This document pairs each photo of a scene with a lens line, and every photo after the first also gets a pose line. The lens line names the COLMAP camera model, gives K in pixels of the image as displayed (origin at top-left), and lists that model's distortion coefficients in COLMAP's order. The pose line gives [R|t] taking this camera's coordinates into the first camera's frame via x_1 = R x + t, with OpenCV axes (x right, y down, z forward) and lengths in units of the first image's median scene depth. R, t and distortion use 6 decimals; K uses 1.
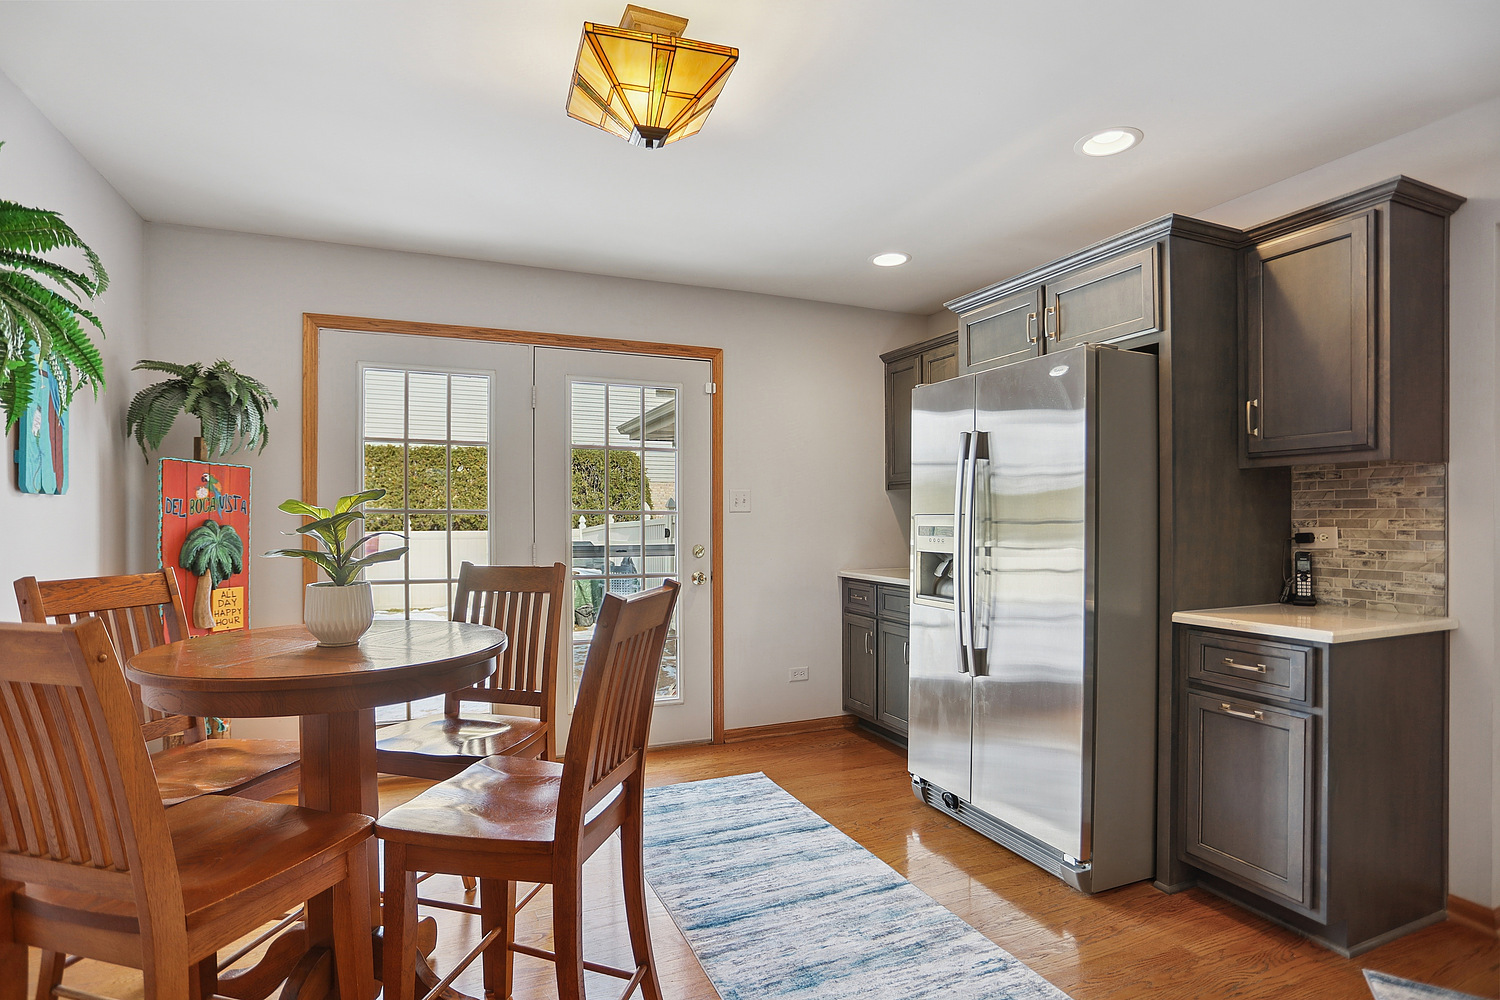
lens RADIAL K [[731.9, 0, 736.1], [0, 731.9, 525.7], [0, 0, 1]] dist [-0.000908, 0.001026]
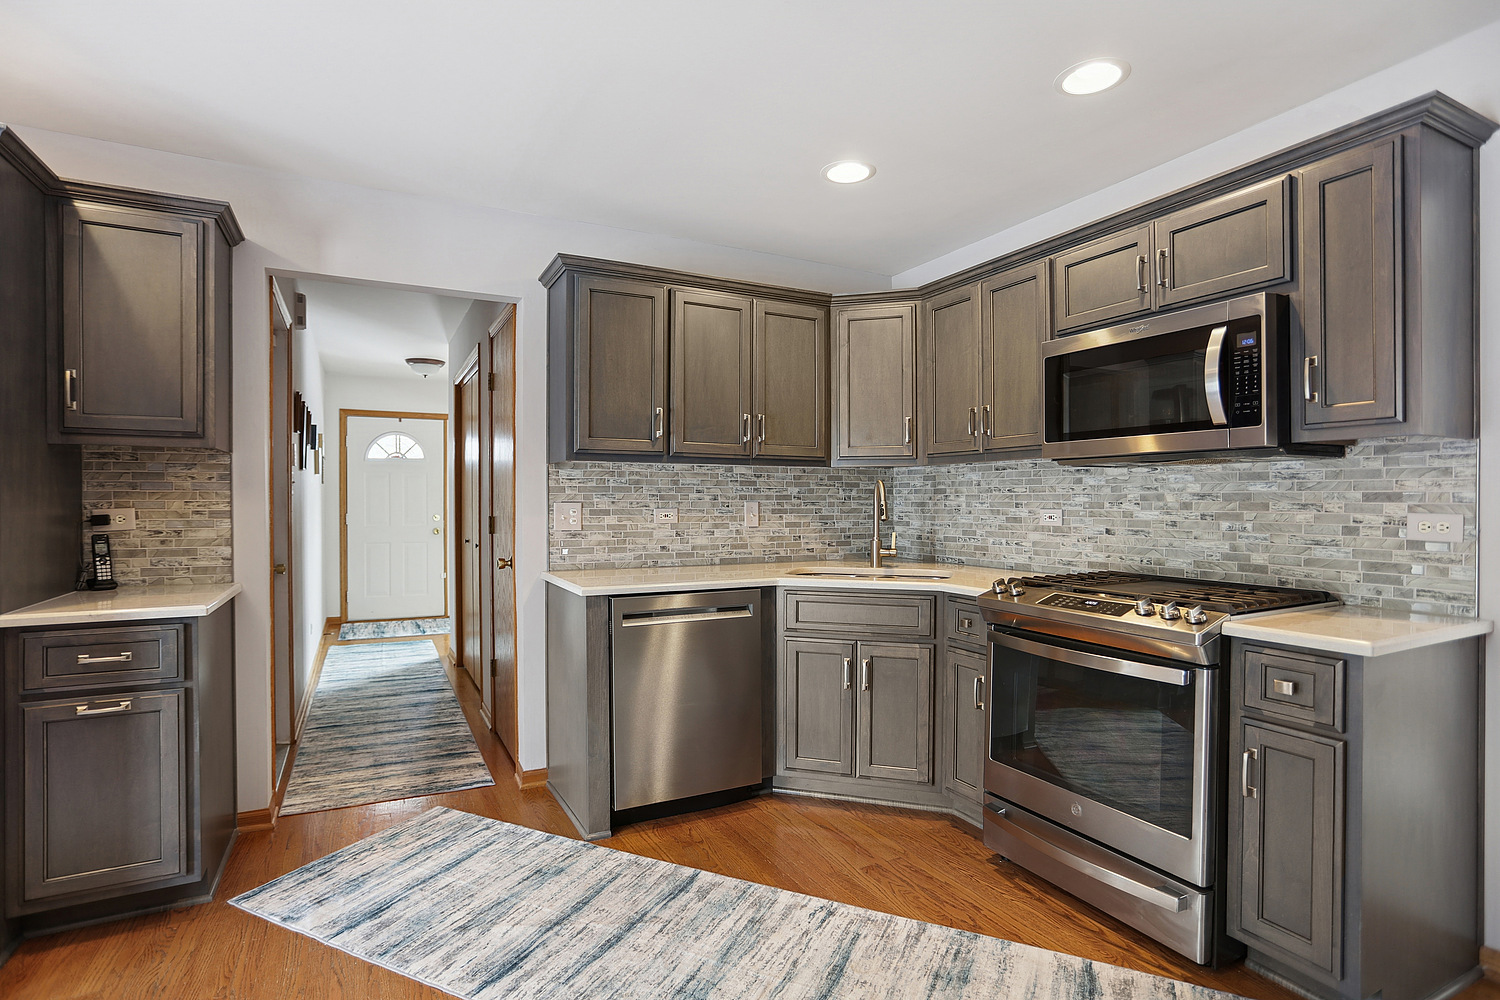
lens RADIAL K [[731.9, 0, 748.3], [0, 731.9, 504.1], [0, 0, 1]] dist [-0.000908, 0.001026]
pose [[-0.069972, -0.004495, 0.997539, -0.261552], [0.008658, 0.999949, 0.005113, -0.001906], [-0.997511, 0.008994, -0.069930, 0.227745]]
